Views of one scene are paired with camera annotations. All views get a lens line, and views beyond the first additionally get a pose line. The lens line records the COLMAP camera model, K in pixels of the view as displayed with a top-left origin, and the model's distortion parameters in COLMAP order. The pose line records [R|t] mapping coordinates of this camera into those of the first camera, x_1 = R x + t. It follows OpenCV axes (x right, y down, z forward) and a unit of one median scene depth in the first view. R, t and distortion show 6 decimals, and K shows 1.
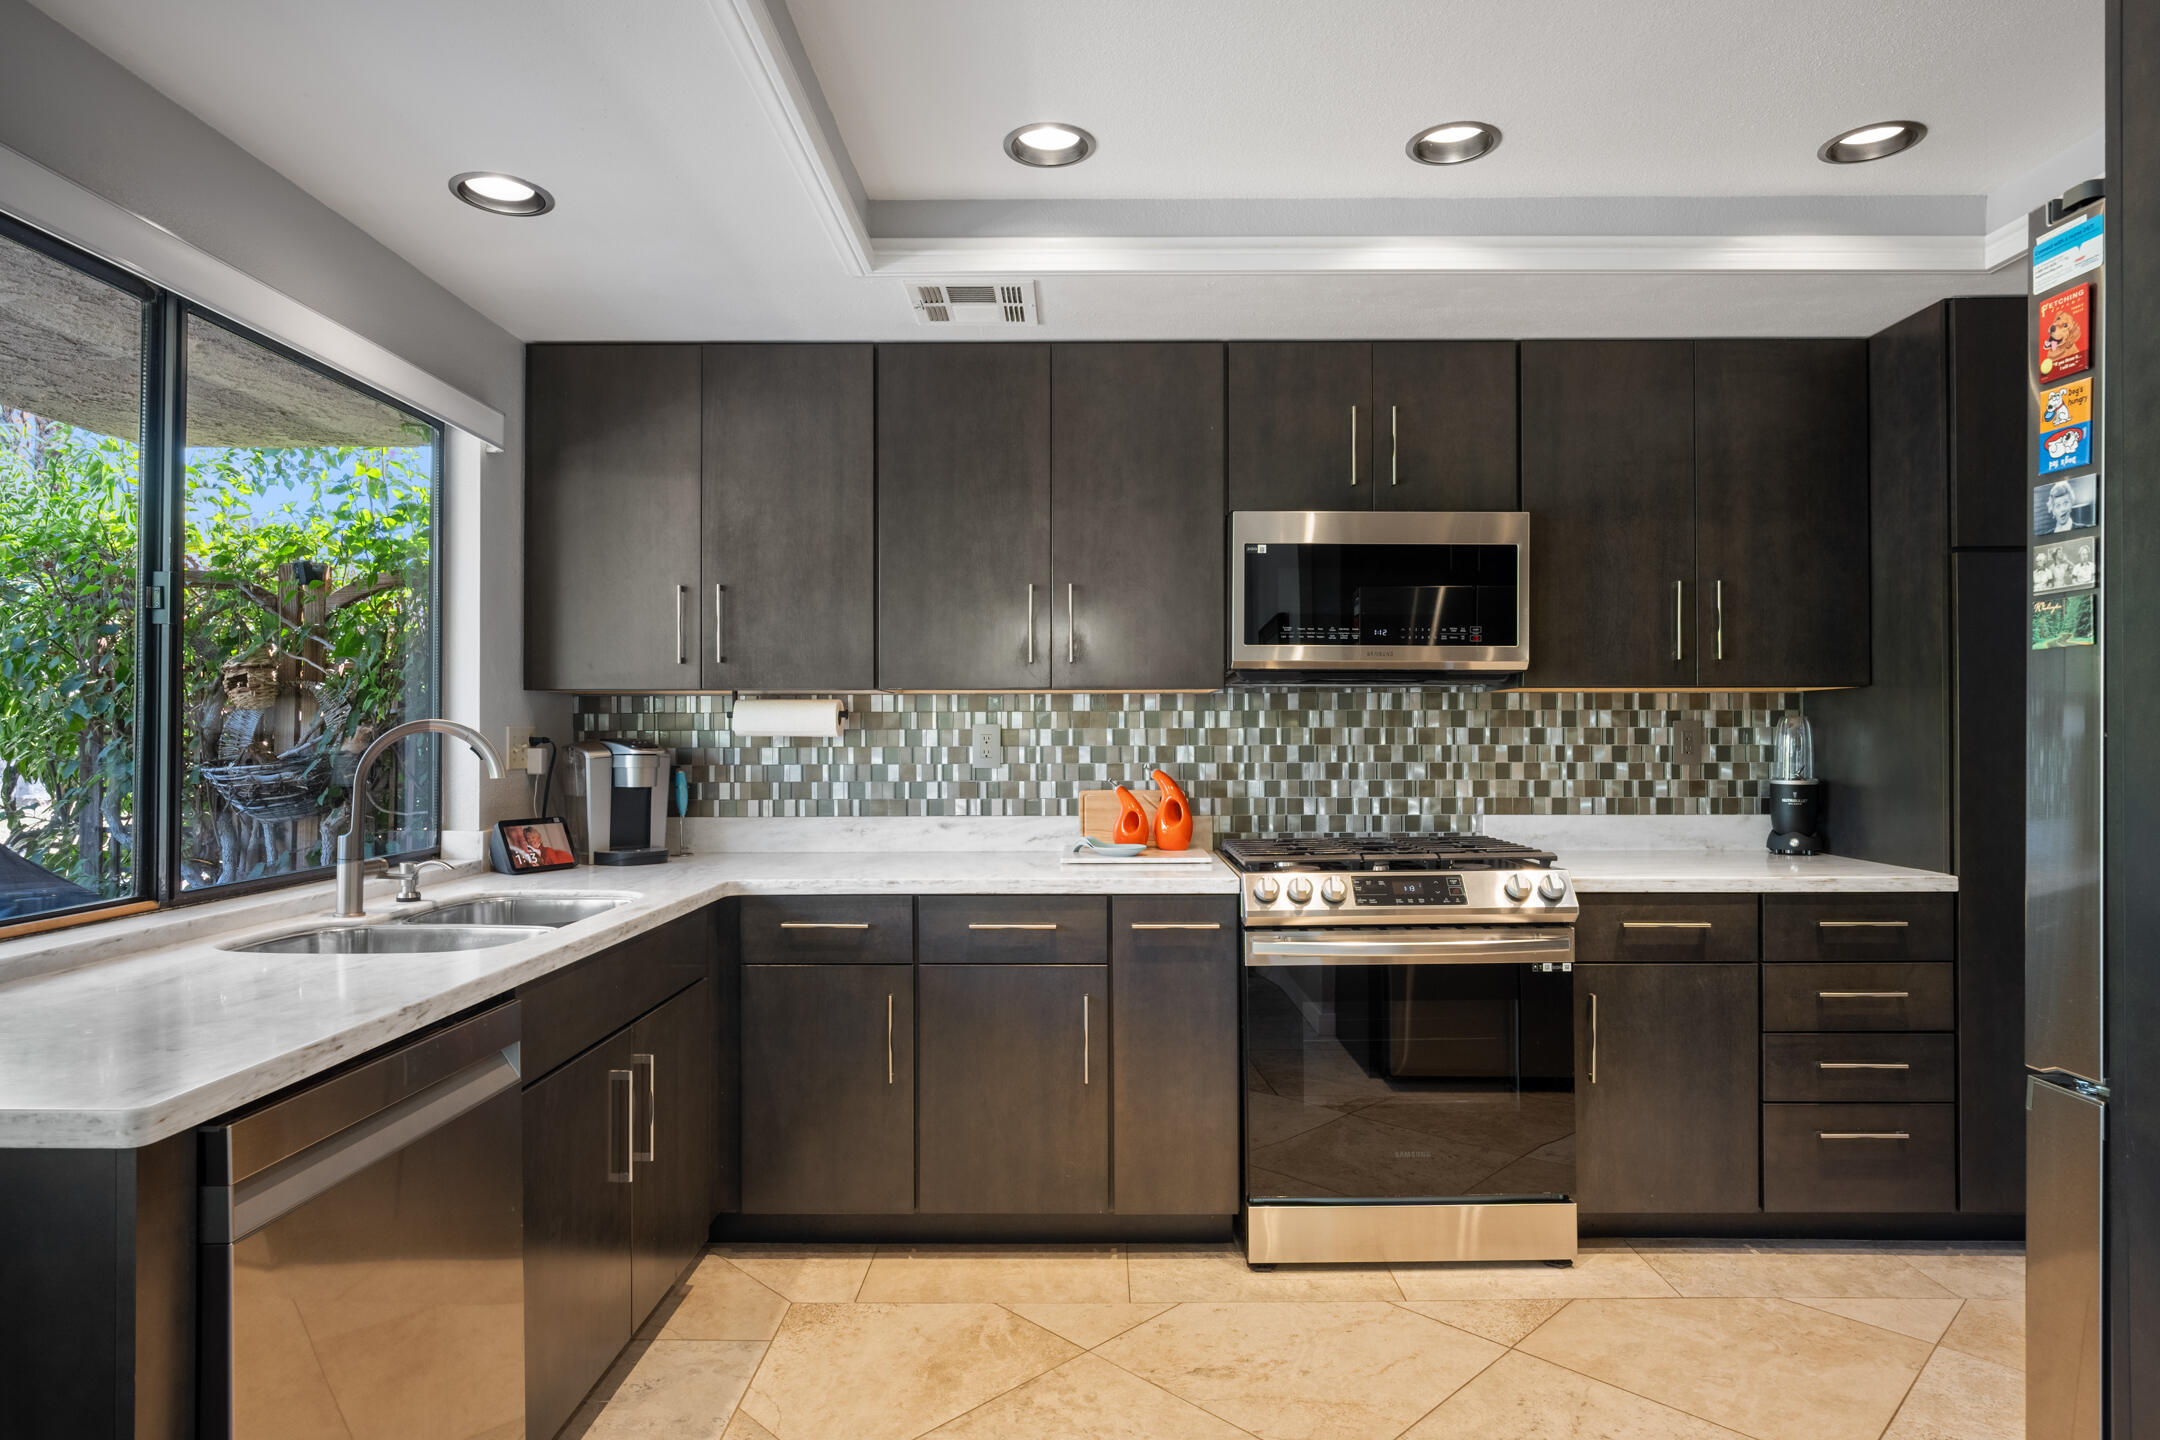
lens RADIAL K [[1220.8, 0, 1080.0], [0, 1220.8, 720.0], [0, 0, 1]] dist [-0.001859, -0.000085]
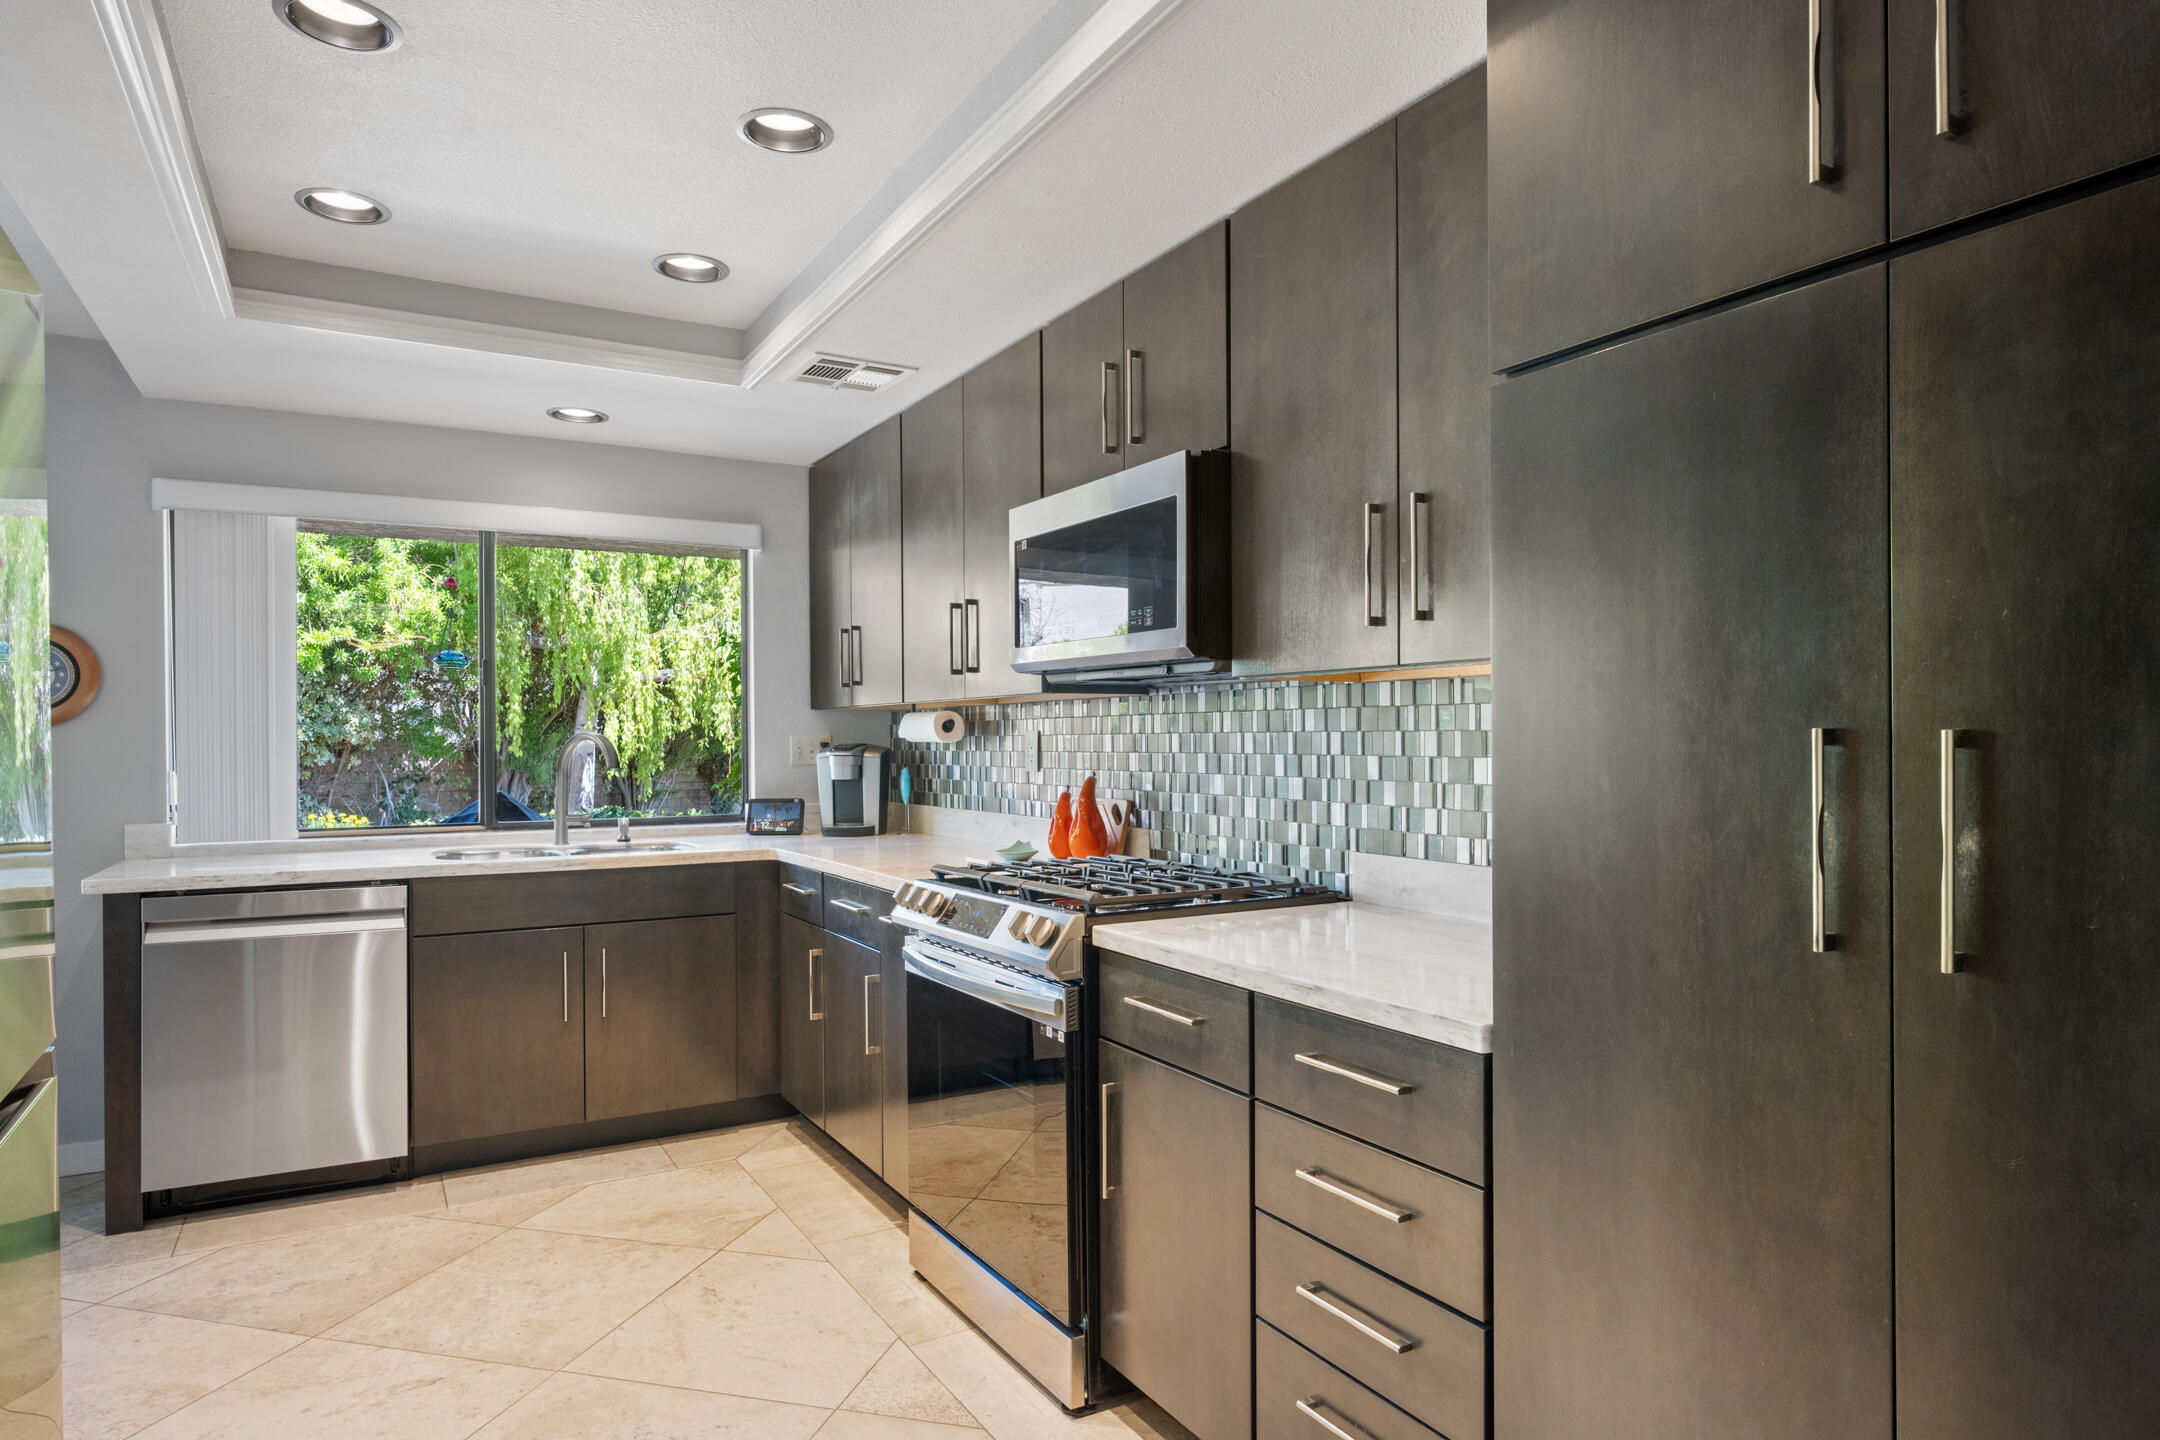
lens RADIAL K [[1241.7, 0, 1071.4], [0, 1241.7, 736.8], [0, 0, 1]] dist [-0.006858, -0.002388]
pose [[0.507880, -0.001359, -0.861427, 1.050160], [0.011918, 0.999914, 0.005450, 0.003567], [0.861345, -0.013034, 0.507853, 0.574558]]
